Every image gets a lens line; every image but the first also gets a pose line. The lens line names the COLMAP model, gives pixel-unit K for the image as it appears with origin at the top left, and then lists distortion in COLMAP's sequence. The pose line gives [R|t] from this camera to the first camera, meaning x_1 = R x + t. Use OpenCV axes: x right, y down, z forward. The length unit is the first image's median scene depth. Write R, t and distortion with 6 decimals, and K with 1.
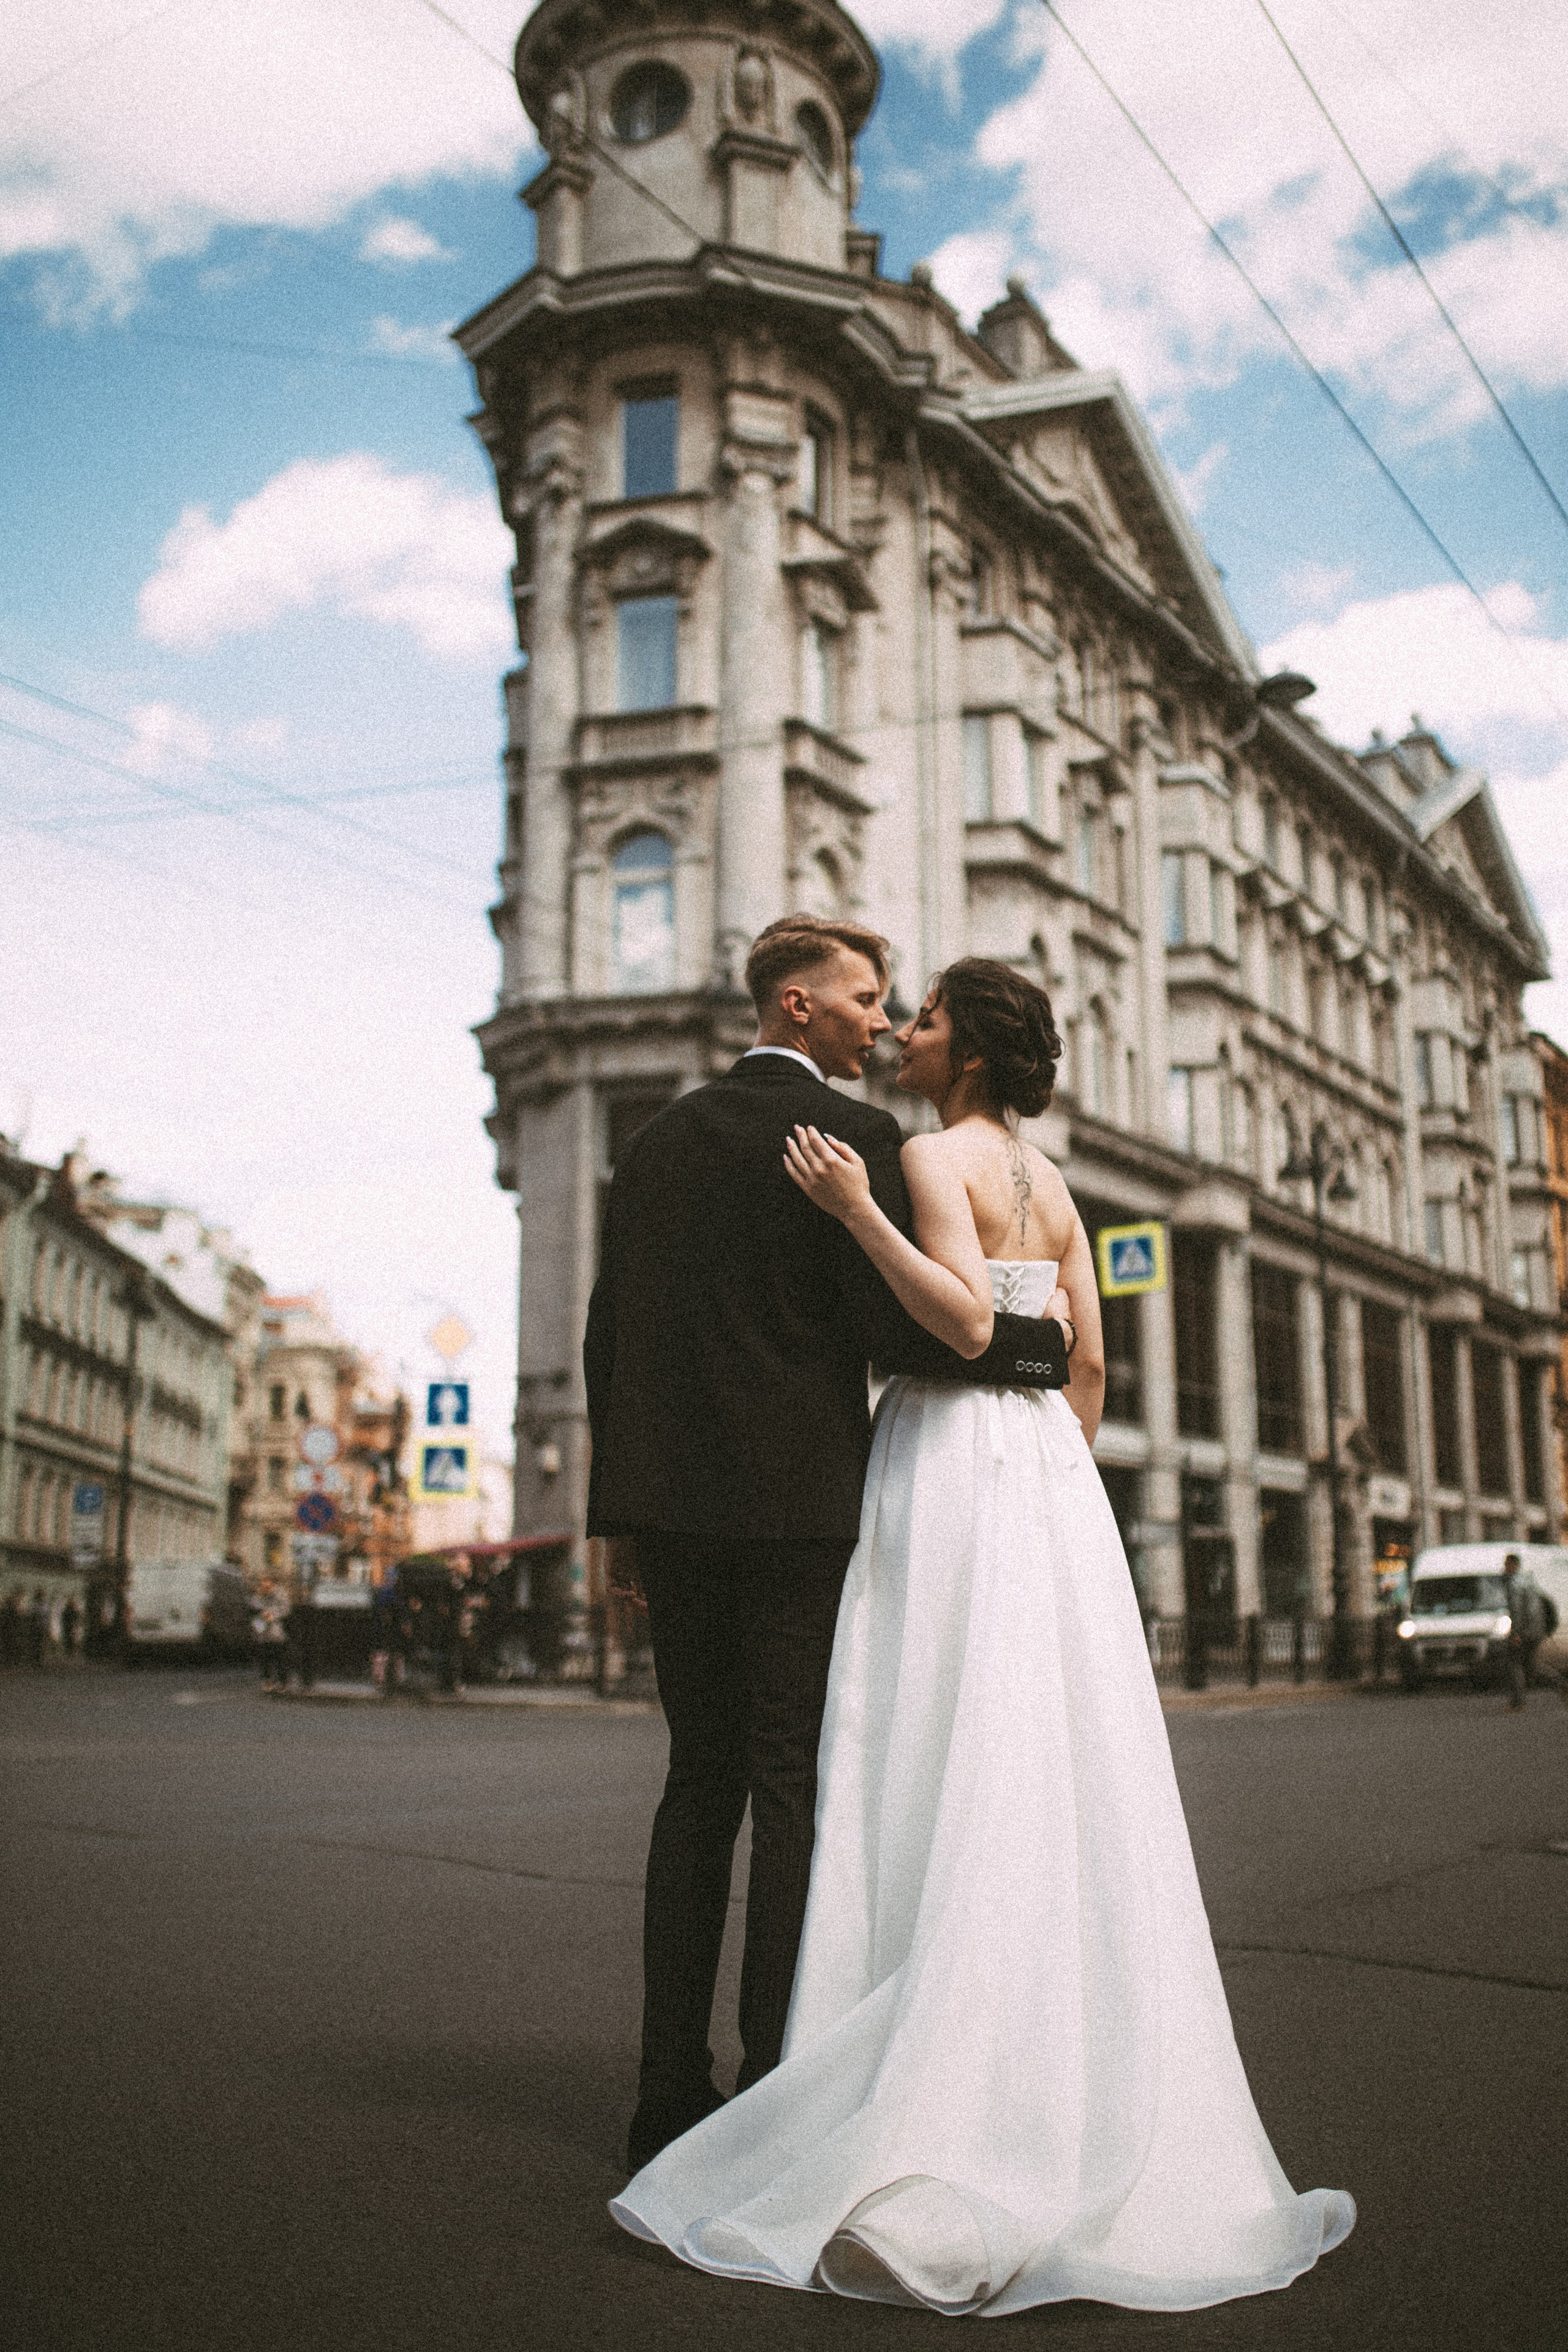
lens RADIAL K [[2268.0, 0, 781.9], [0, 2268.0, 1167.0], [0, 0, 1]] dist [-0.041200, 0.007496]
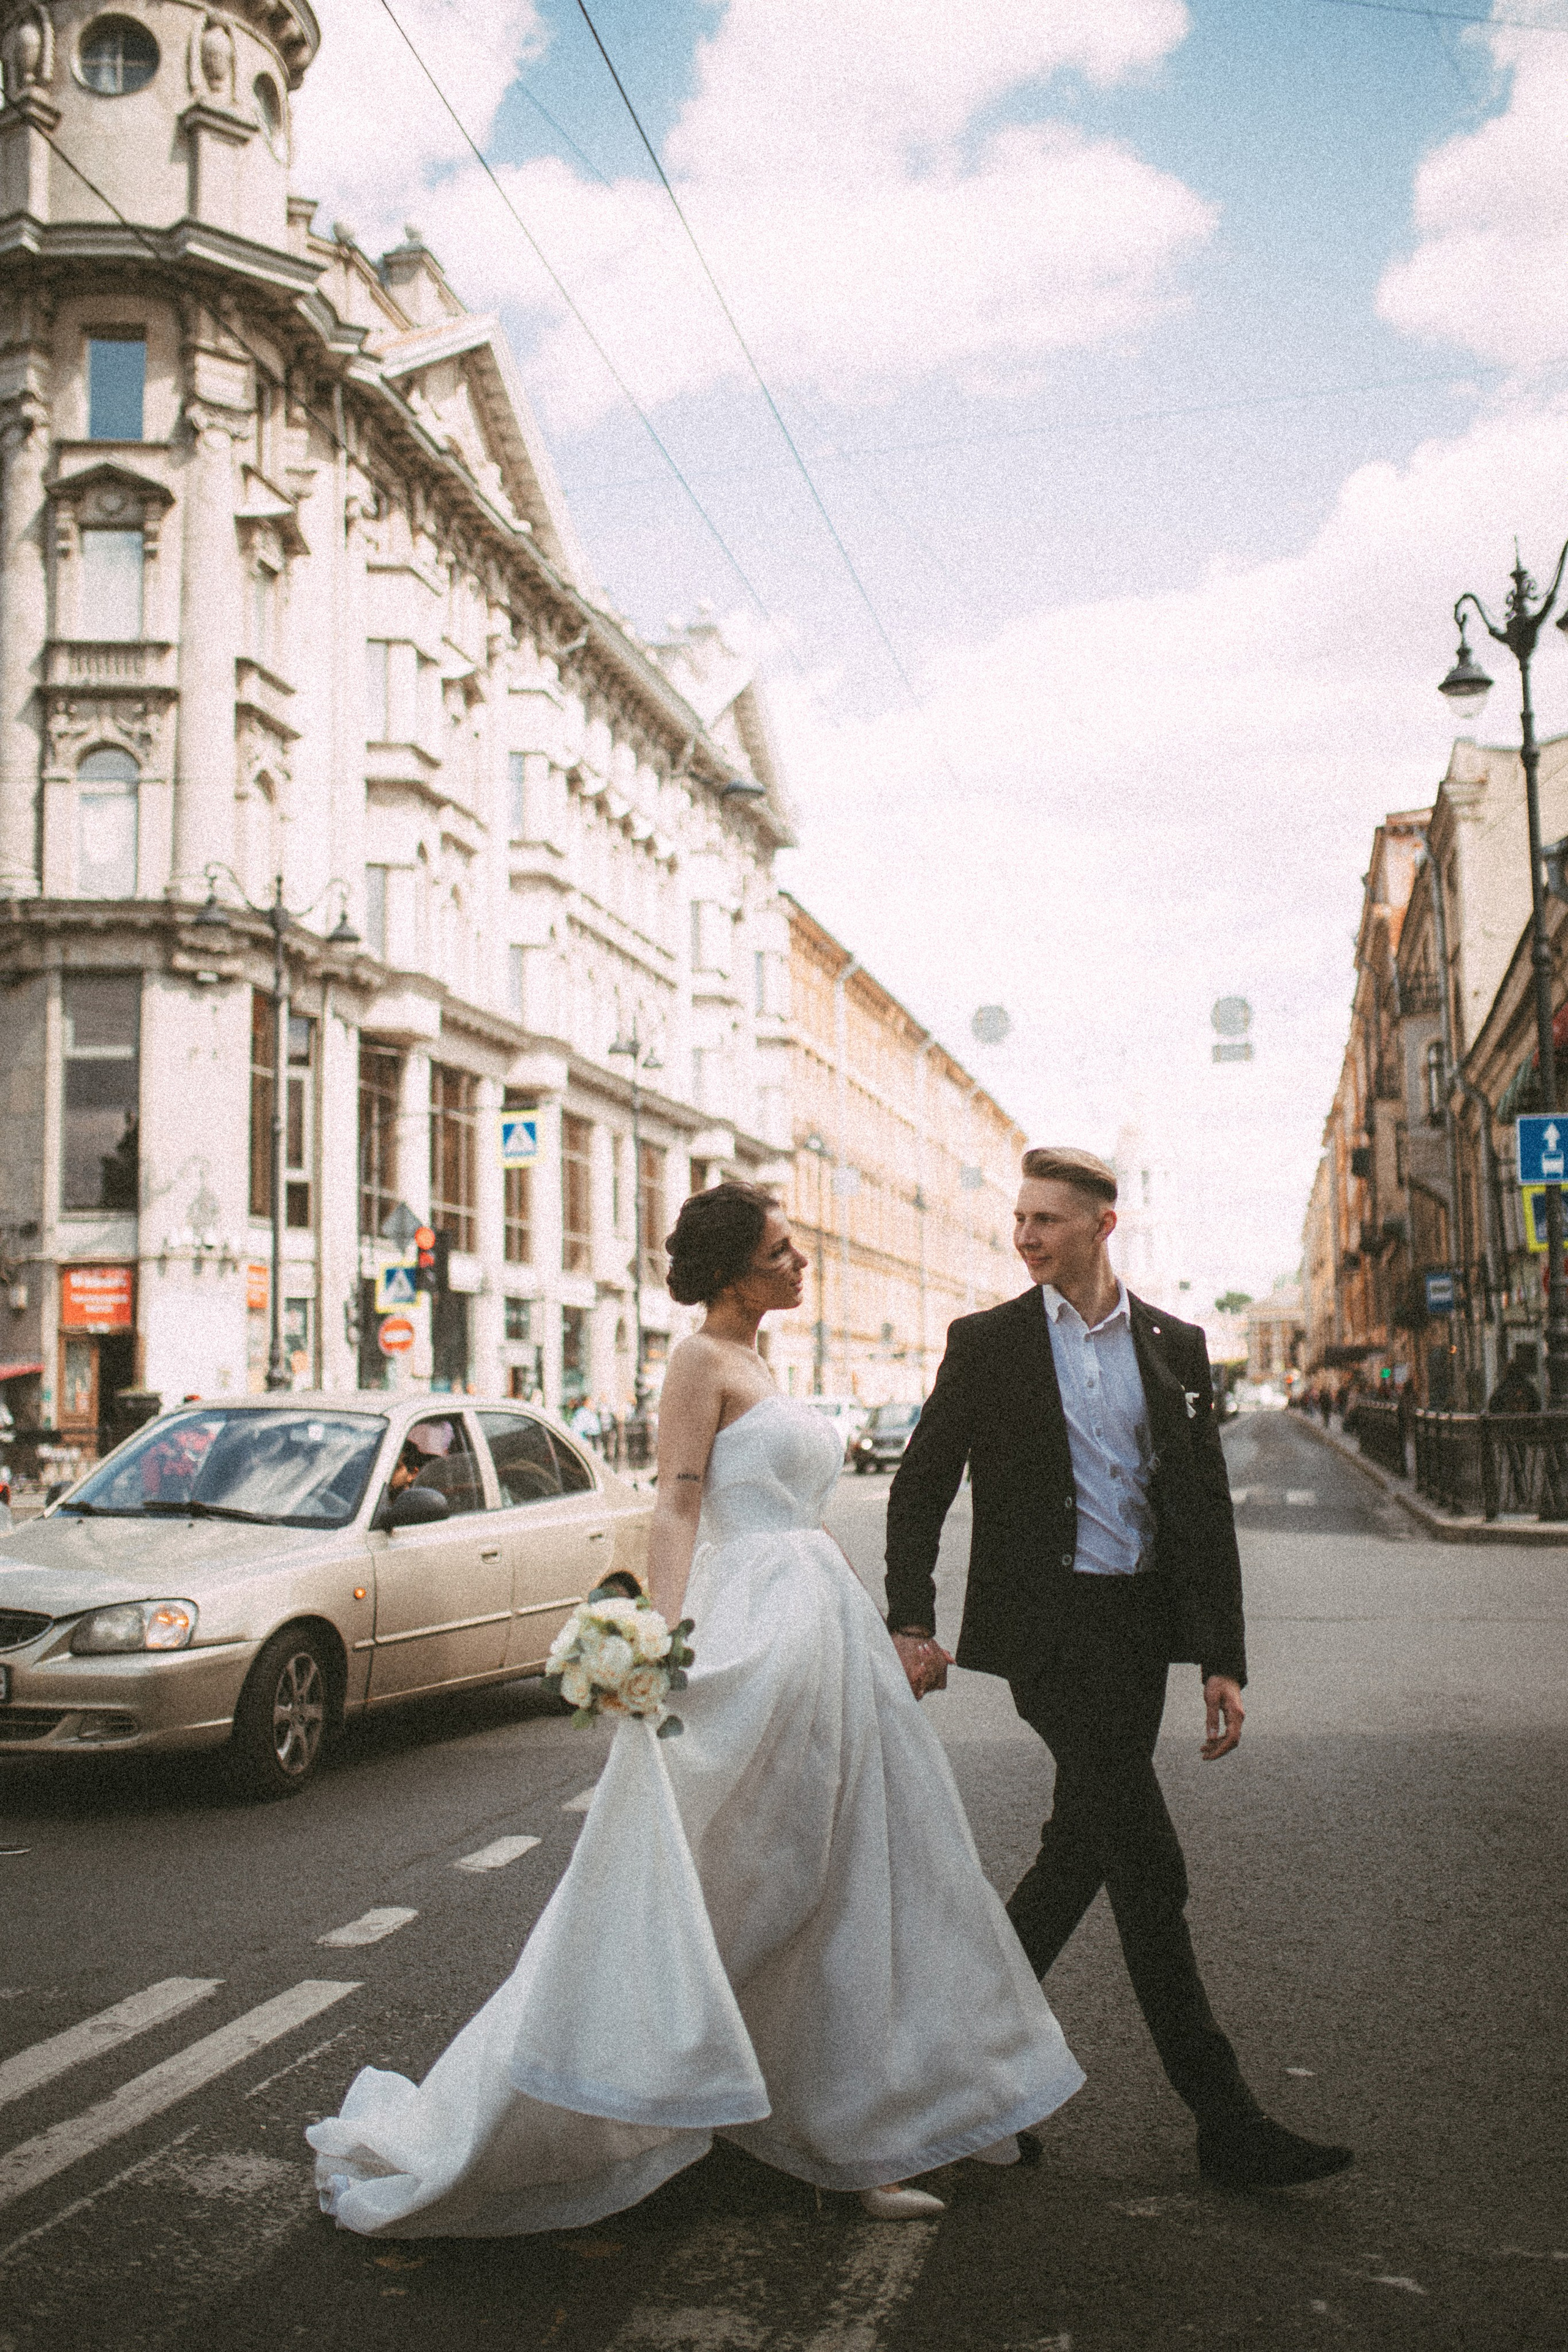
lens RADIAL K [[2362.7, 0, 779.9], [0, 2362.7, 1167.2], [0, 0, 1]] dist [-0.029096, 0.022722]
pose [[0.938328, 0.024288, 0.344892, -0.121143], [-0.059771, 0.993906, 0.092622, -0.056720], [-0.340541, -0.107524, 0.934061, -0.197154]]
